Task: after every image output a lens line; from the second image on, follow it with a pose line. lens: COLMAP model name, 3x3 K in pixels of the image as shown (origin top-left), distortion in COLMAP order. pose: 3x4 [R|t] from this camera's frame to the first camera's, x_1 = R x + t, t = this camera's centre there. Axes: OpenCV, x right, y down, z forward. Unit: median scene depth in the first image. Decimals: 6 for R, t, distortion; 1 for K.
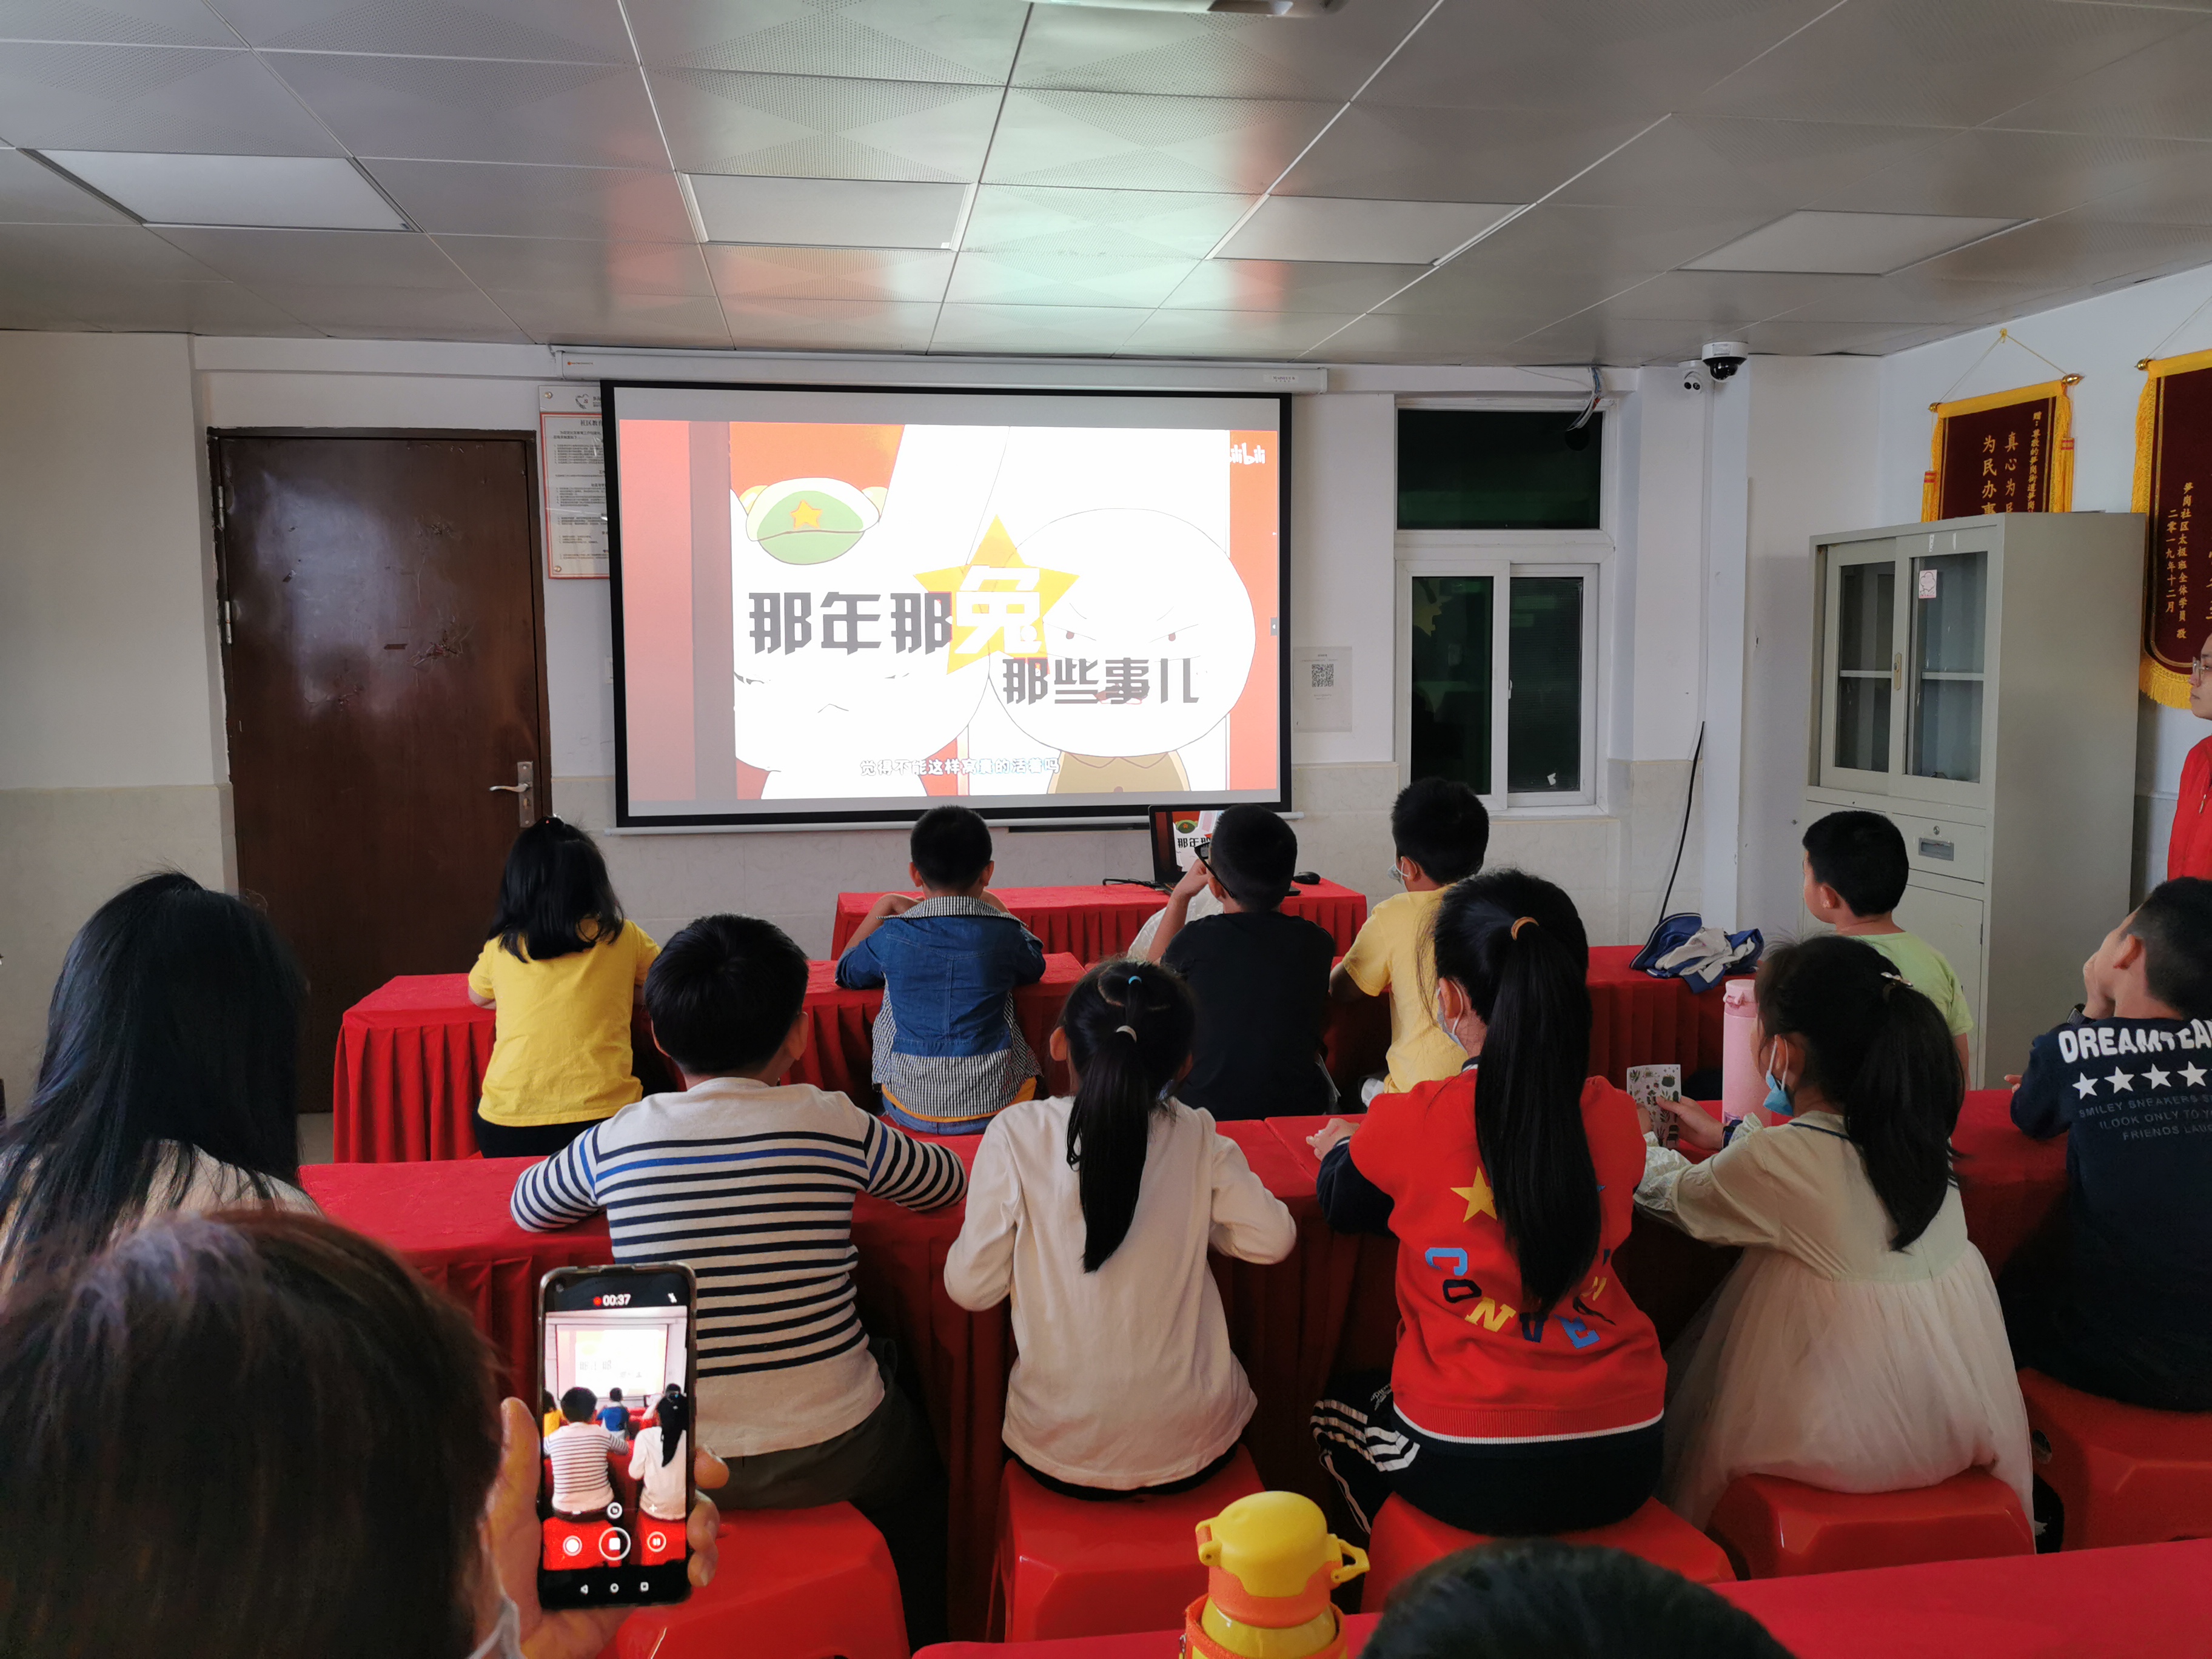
lens RADIAL K [[1715.7, 0, 1114.3], [0, 1715.7, 817.2], [0, 0, 1]] dist [0.055945, -0.077918]
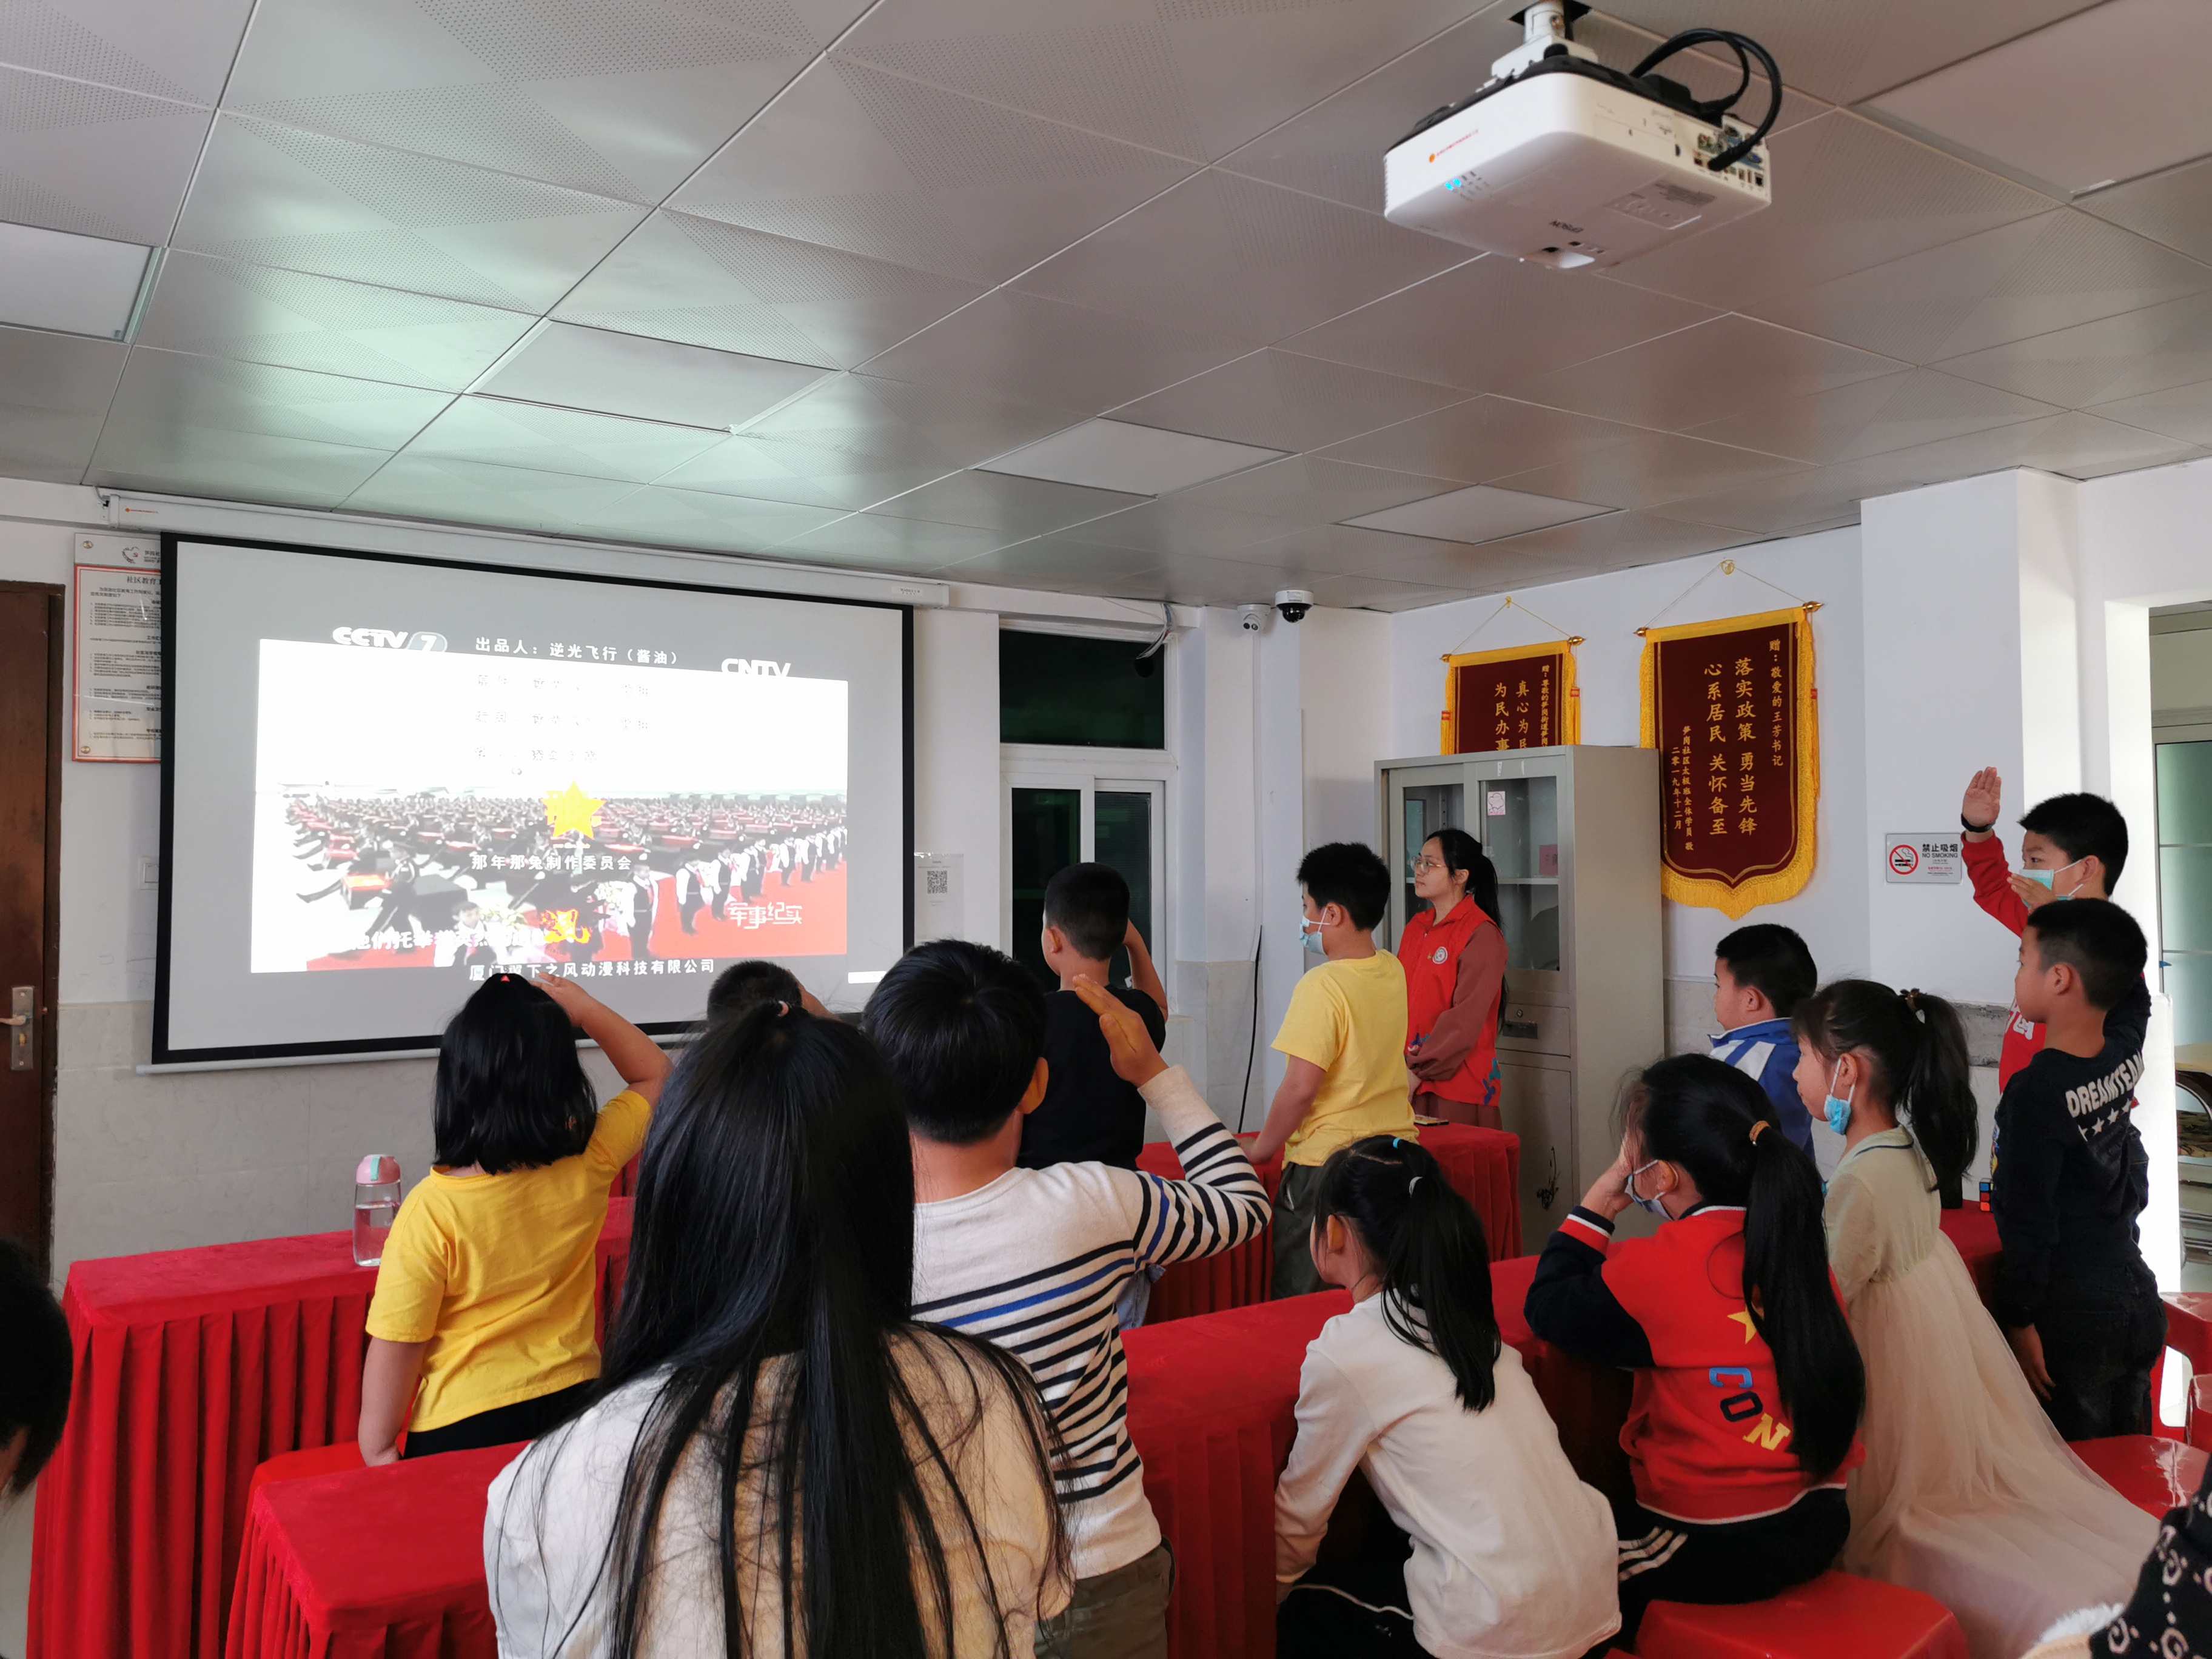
lens RADIAL K [[1715.7, 0, 1122.6], [0, 1715.7, 810.2], [0, 0, 1]] dist [0.055945, -0.077918]
pose [[0.905701, 0.020714, 0.423411, -0.224686], [0.037176, 0.991076, -0.128007, 0.008940], [-0.422284, 0.131677, 0.896849, 0.053863]]
